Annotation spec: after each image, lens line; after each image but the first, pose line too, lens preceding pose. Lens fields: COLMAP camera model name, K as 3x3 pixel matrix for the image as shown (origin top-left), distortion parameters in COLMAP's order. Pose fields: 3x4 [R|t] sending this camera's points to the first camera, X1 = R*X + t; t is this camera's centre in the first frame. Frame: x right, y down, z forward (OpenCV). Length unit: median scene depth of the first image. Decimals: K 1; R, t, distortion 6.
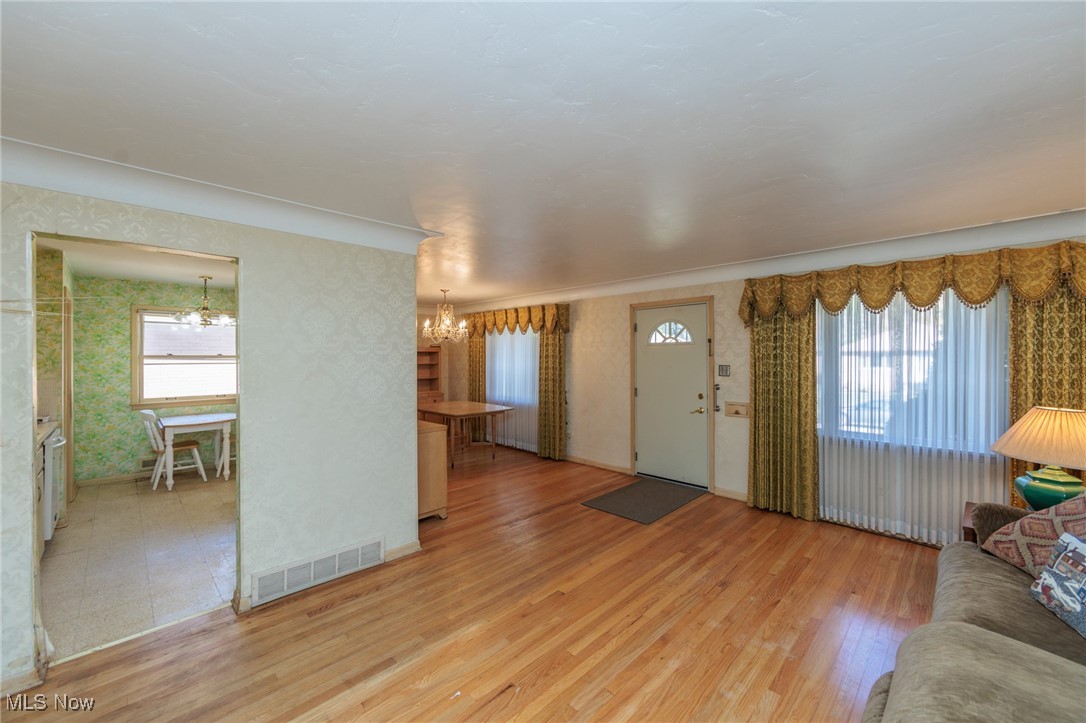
lens RADIAL K [[424.4, 0, 548.2], [0, 424.4, 356.9], [0, 0, 1]] dist [-0.002036, -0.000726]
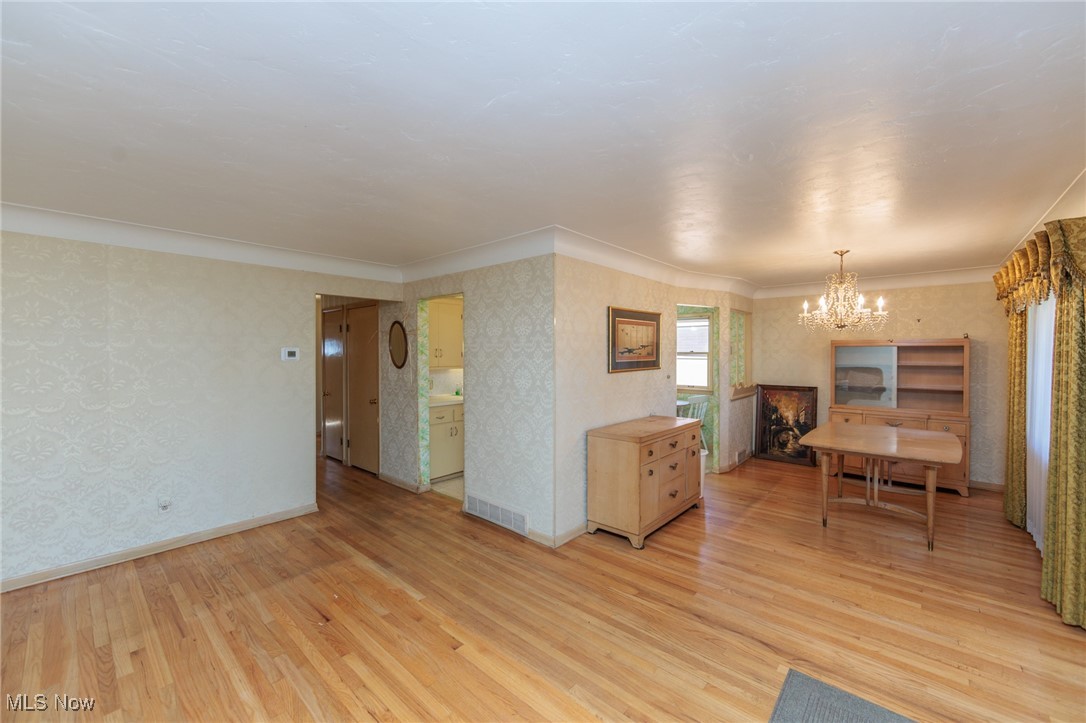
lens RADIAL K [[424.4, 0, 539.1], [0, 424.4, 361.4], [0, 0, 1]] dist [-0.002036, -0.000726]
pose [[0.060402, 0.025097, -0.997859, 0.381948], [-0.006077, 0.999675, 0.024775, -0.005090], [0.998156, 0.004567, 0.060534, 0.505092]]
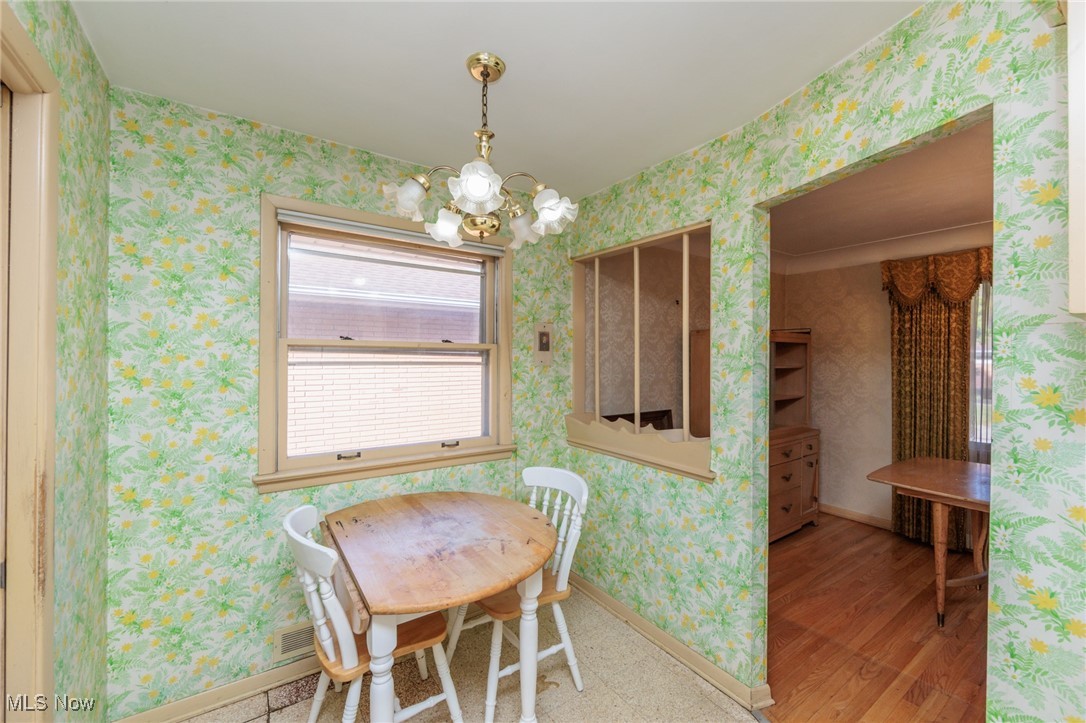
lens RADIAL K [[424.4, 0, 533.3], [0, 424.4, 349.2], [0, 0, 1]] dist [-0.002036, -0.000726]
pose [[0.982437, 0.004152, -0.186546, -0.708927], [-0.005925, 0.999942, -0.008952, 0.007413], [0.186499, 0.009900, 0.982405, 0.710208]]
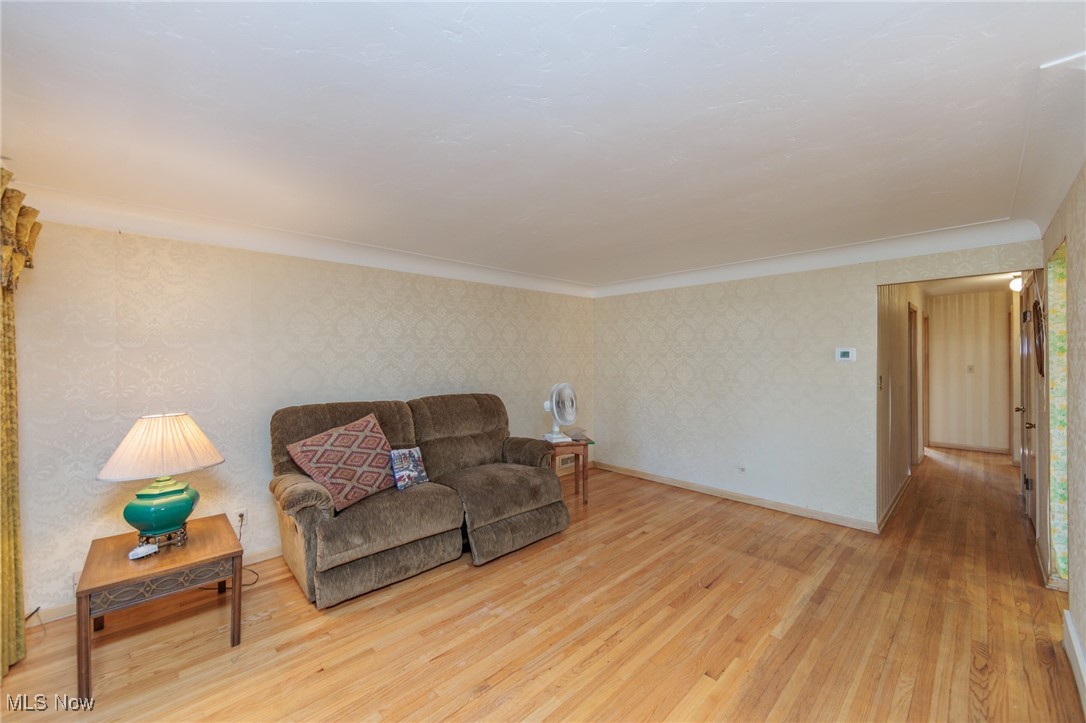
lens RADIAL K [[424.4, 0, 551.4], [0, 424.4, 357.0], [0, 0, 1]] dist [-0.002036, -0.000726]
pose [[-0.999935, 0.011361, -0.000079, 0.137596], [0.011360, 0.999919, 0.005773, -0.002316], [0.000145, 0.005771, -0.999983, 0.791400]]
